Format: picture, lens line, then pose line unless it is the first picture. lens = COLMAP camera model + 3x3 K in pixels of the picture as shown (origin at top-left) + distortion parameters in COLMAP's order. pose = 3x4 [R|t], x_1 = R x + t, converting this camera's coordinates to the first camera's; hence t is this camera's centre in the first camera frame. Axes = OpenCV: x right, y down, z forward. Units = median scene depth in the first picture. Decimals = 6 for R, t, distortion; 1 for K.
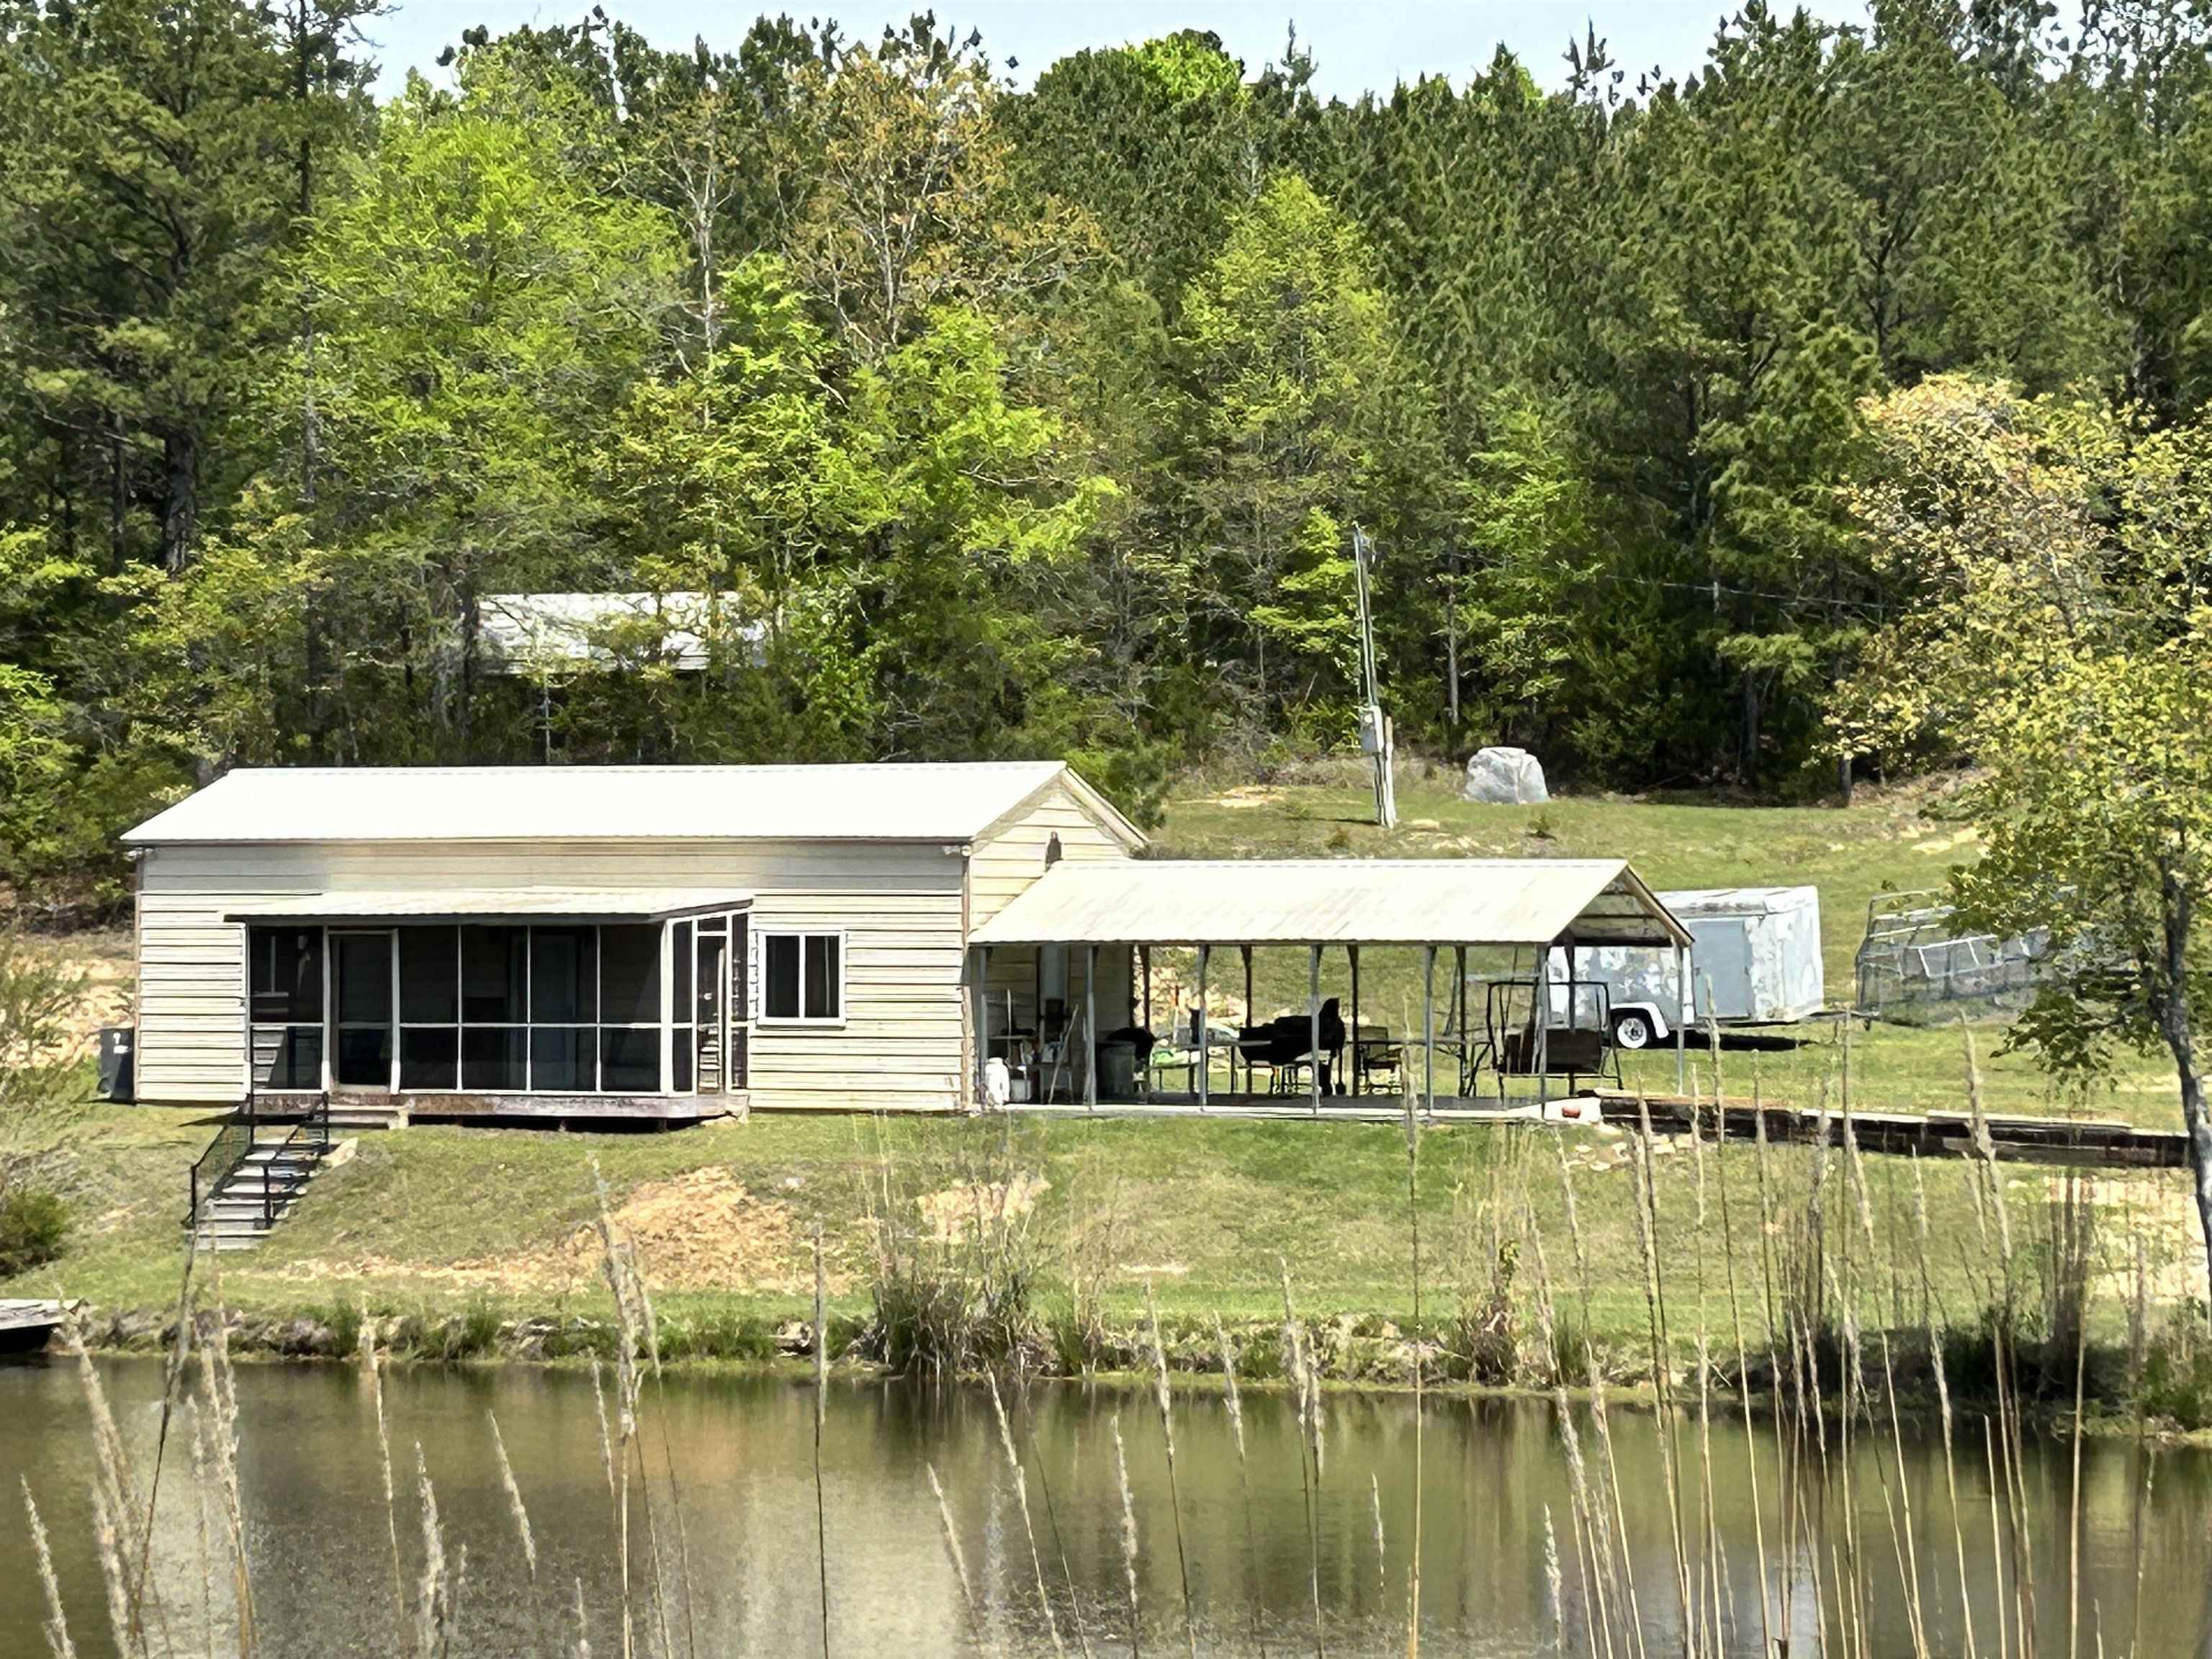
lens RADIAL K [[7039.7, 0, 1106.0], [0, 7039.7, 829.5], [0, 0, 1]] dist [-0.047959, -0.390775]
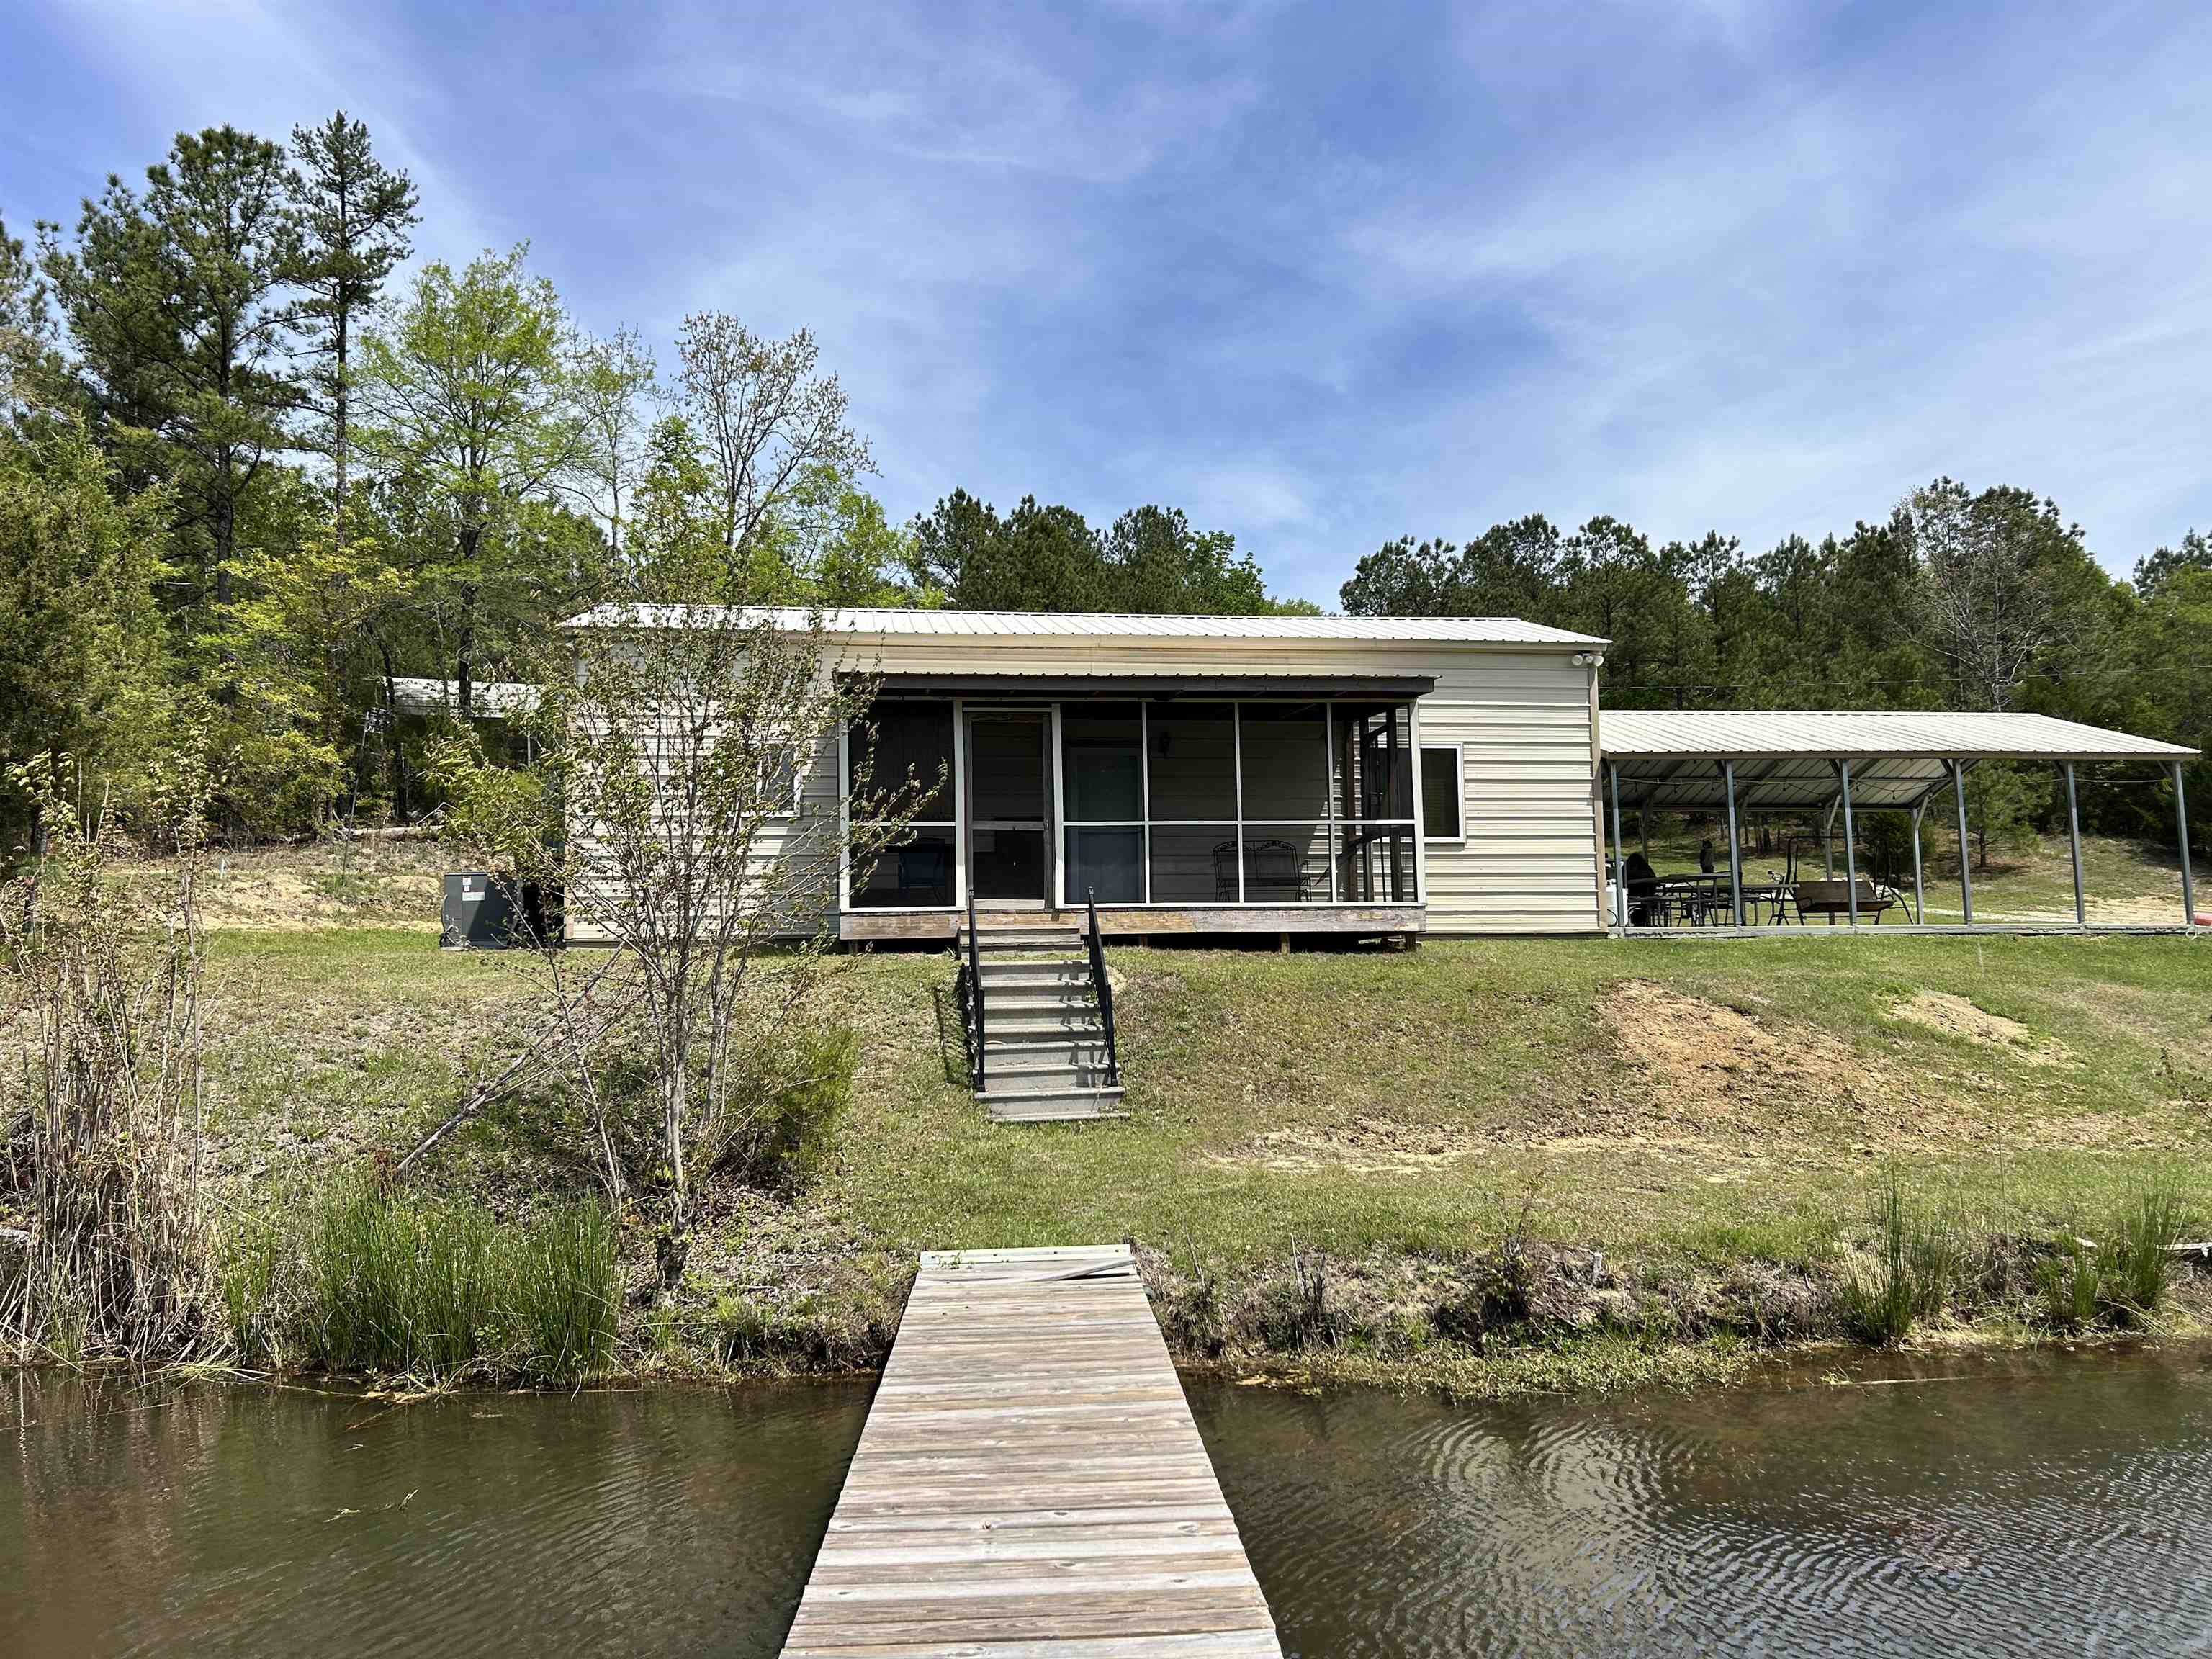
lens RADIAL K [[1667.9, 0, 1106.5], [0, 1667.9, 841.8], [0, 0, 1]] dist [0.050367, -0.061342]
pose [[0.856772, 0.032757, 0.514654, -0.192810], [0.009940, 0.996746, -0.079988, 0.044945], [-0.515599, 0.073647, 0.853659, 0.834695]]
